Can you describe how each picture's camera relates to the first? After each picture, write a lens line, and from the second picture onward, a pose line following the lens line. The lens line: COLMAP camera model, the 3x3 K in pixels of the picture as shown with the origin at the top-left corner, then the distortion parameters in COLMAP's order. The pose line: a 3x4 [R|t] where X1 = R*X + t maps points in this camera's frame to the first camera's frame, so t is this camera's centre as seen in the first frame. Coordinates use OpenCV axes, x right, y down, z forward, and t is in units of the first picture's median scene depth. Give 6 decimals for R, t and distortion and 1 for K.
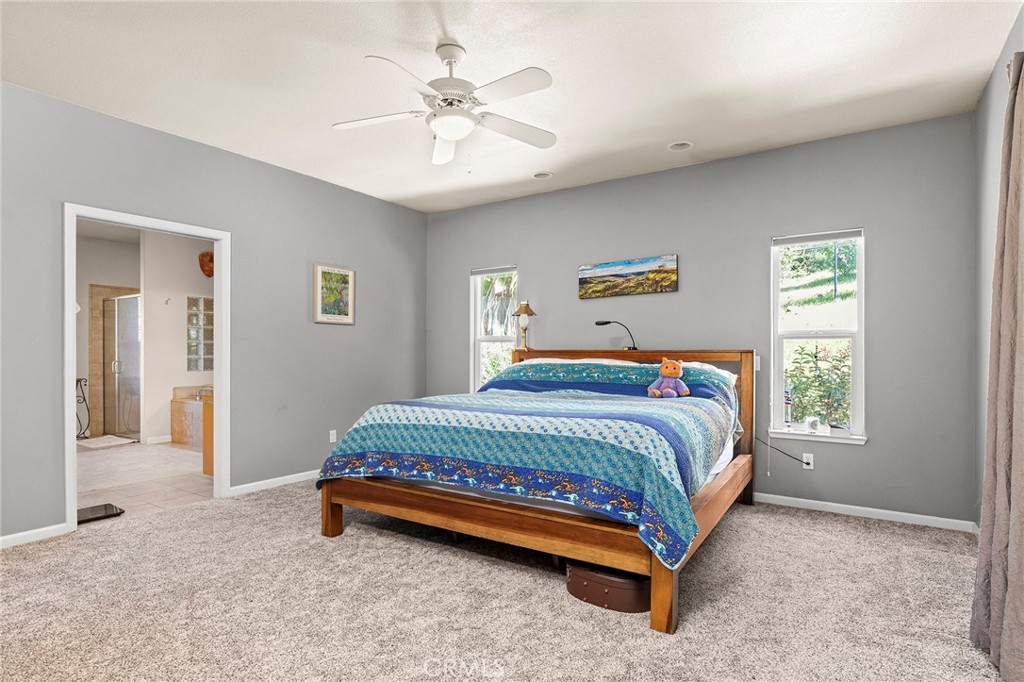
lens RADIAL K [[534.3, 0, 512.8], [0, 534.3, 350.8], [0, 0, 1]] dist [0.000018, 0.000008]
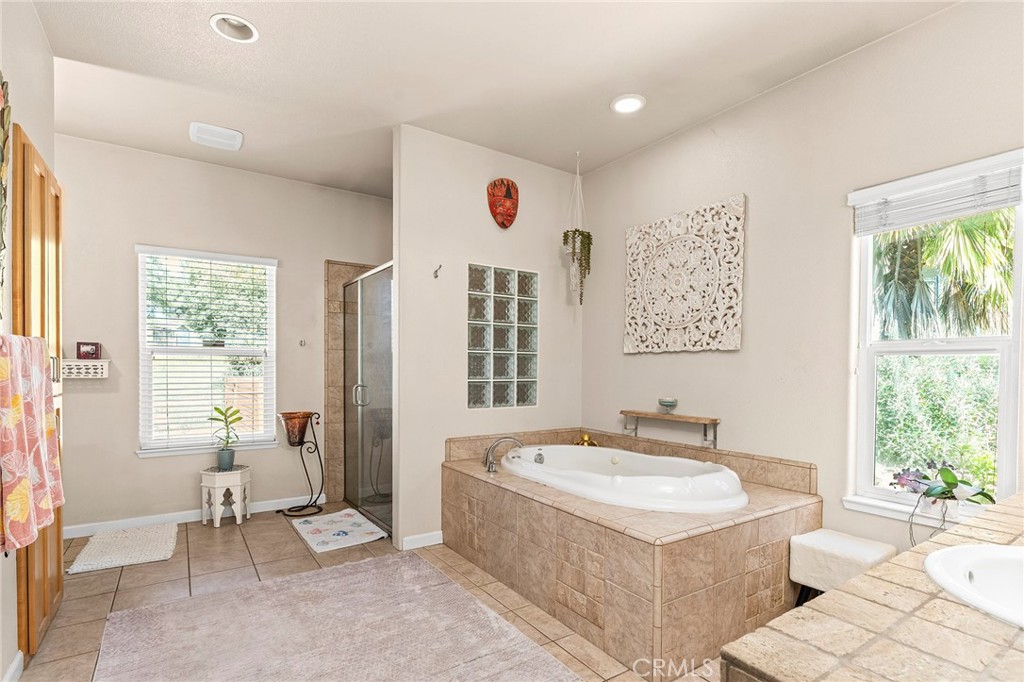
lens RADIAL K [[504.3, 0, 511.6], [0, 504.3, 373.4], [0, 0, 1]] dist [0.000451, 0.000179]
pose [[0.926088, 0.010859, -0.377152, -0.375363], [-0.005388, 0.999864, 0.015559, -0.002812], [0.377270, -0.012377, 0.926021, 0.546391]]
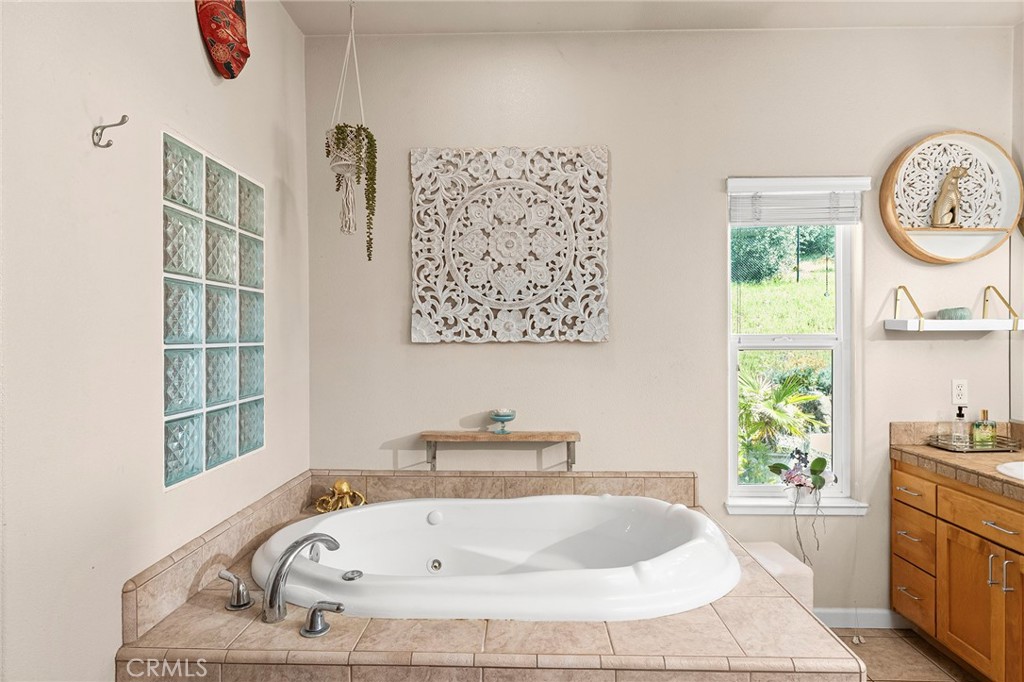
lens RADIAL K [[560.7, 0, 510.7], [0, 560.7, 336.5], [0, 0, 1]] dist [-0.002696, -0.000348]
pose [[0.844206, -0.002569, 0.536013, -0.596569], [-0.000345, 0.999986, 0.005336, -0.021511], [-0.536019, -0.004689, 0.844193, 0.719074]]
